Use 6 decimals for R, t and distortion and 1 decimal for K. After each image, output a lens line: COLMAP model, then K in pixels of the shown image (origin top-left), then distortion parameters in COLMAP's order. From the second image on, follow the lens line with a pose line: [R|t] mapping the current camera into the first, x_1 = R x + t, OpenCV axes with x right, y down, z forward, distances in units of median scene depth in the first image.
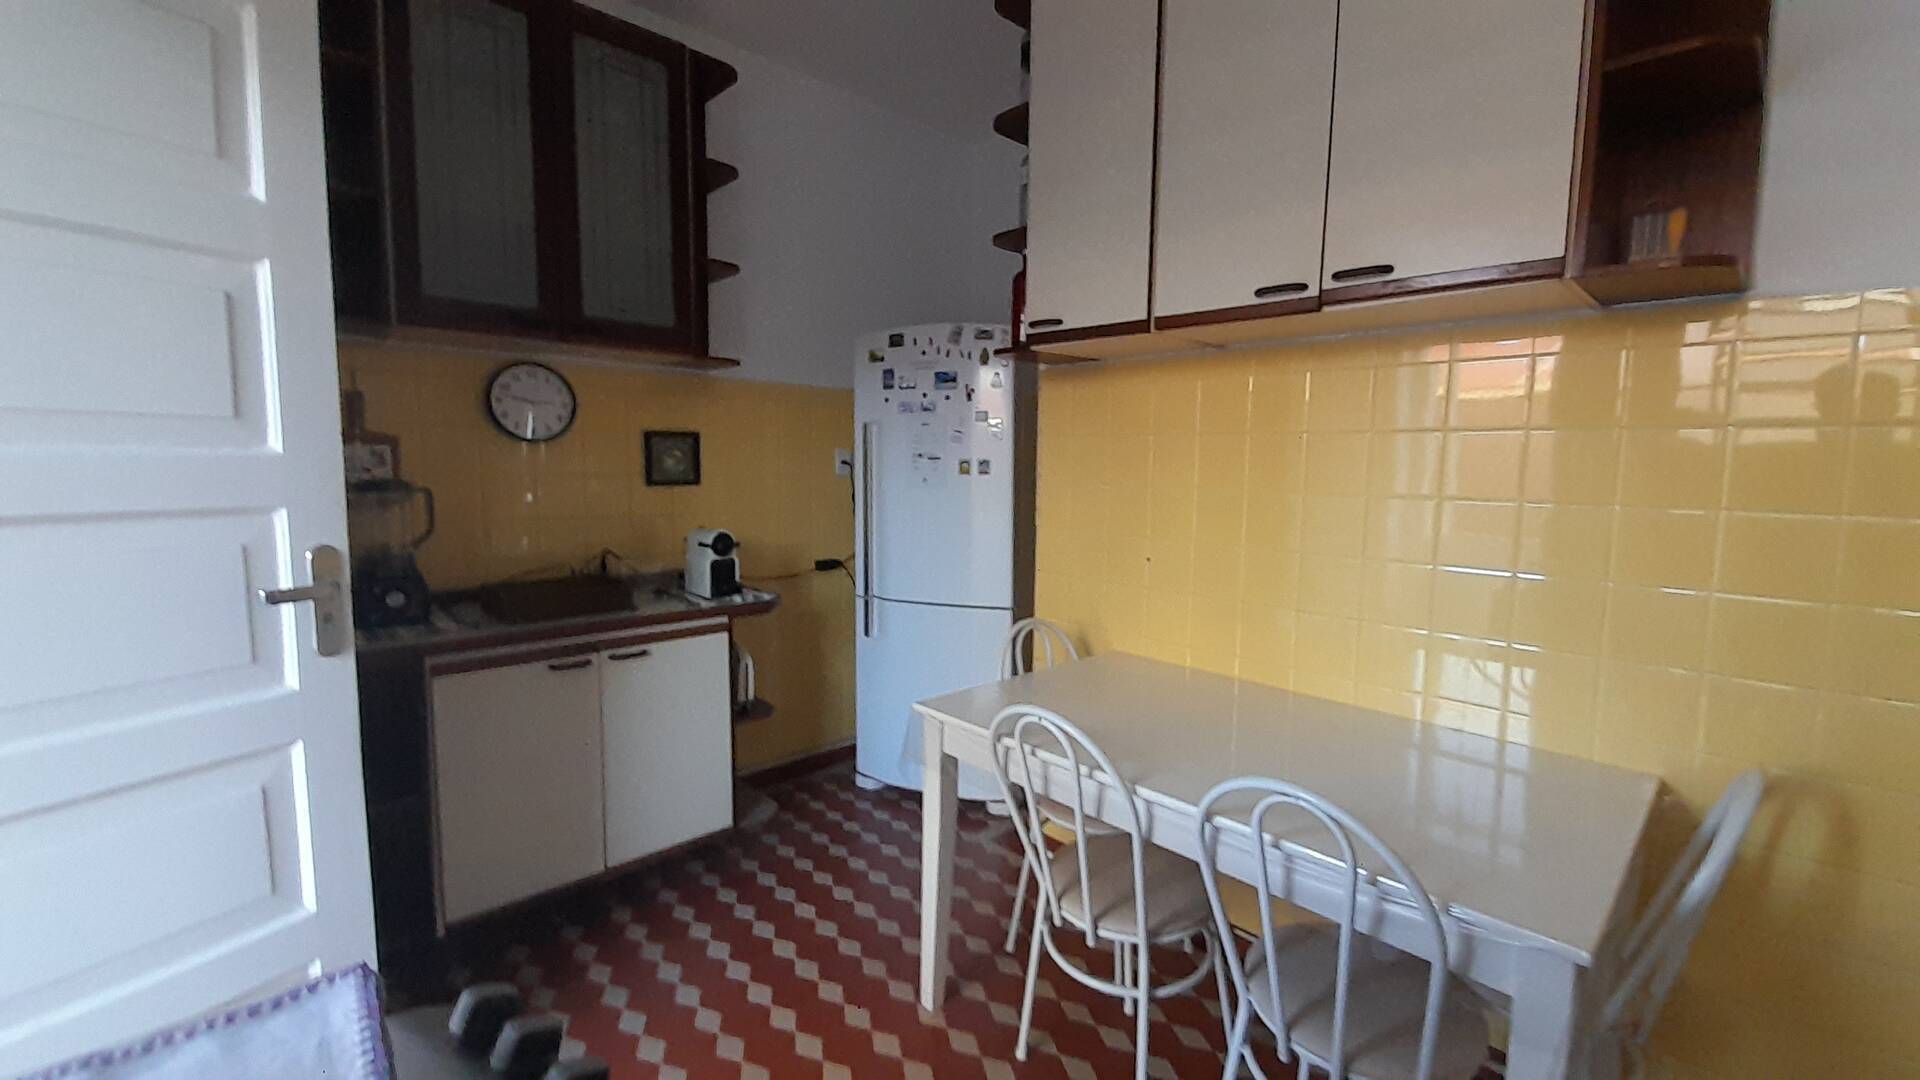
lens RADIAL K [[765.0, 0, 989.3], [0, 765.0, 535.7], [0, 0, 1]] dist [0.022215, -0.019190]
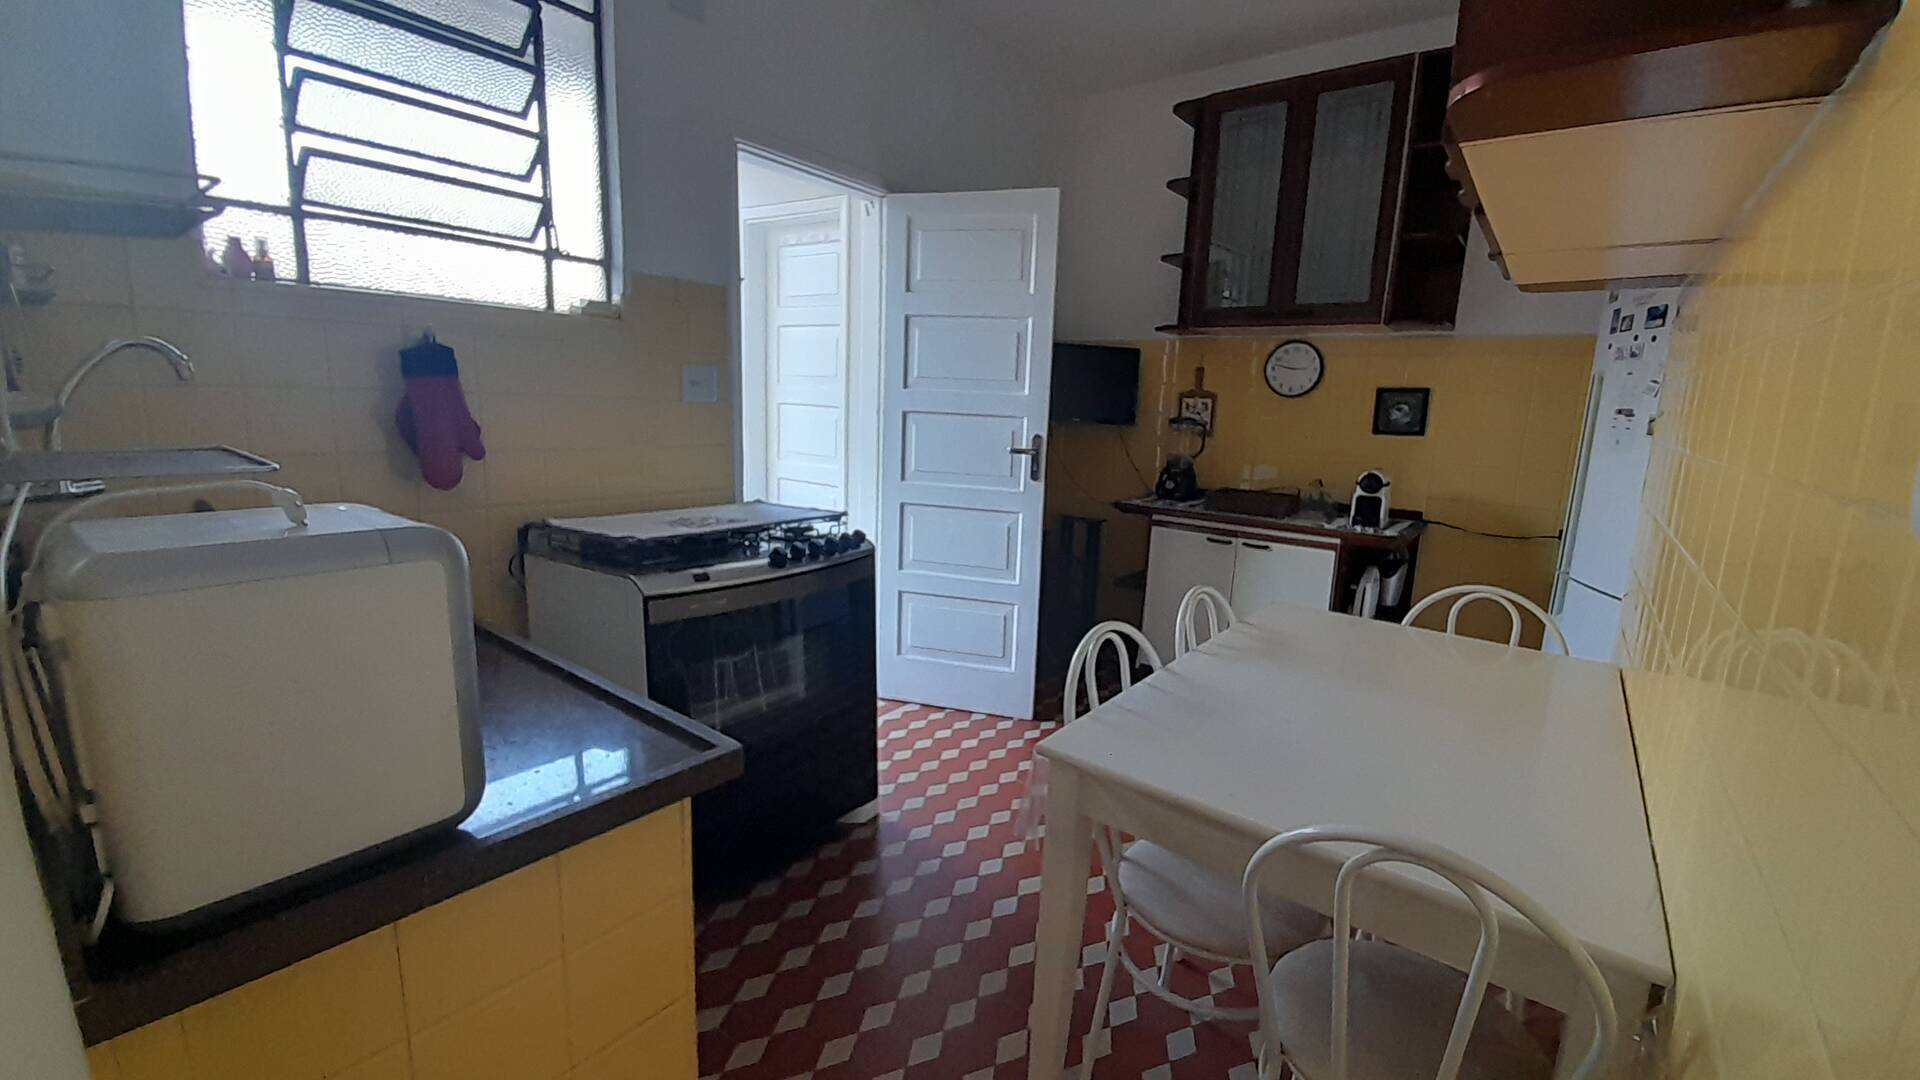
lens RADIAL K [[765.0, 0, 989.3], [0, 765.0, 535.7], [0, 0, 1]] dist [0.022215, -0.019190]
pose [[0.164498, 0.166178, -0.972278, 0.752175], [-0.136909, 0.980012, 0.144336, 0.000161], [0.976830, 0.109371, 0.183961, 0.232007]]
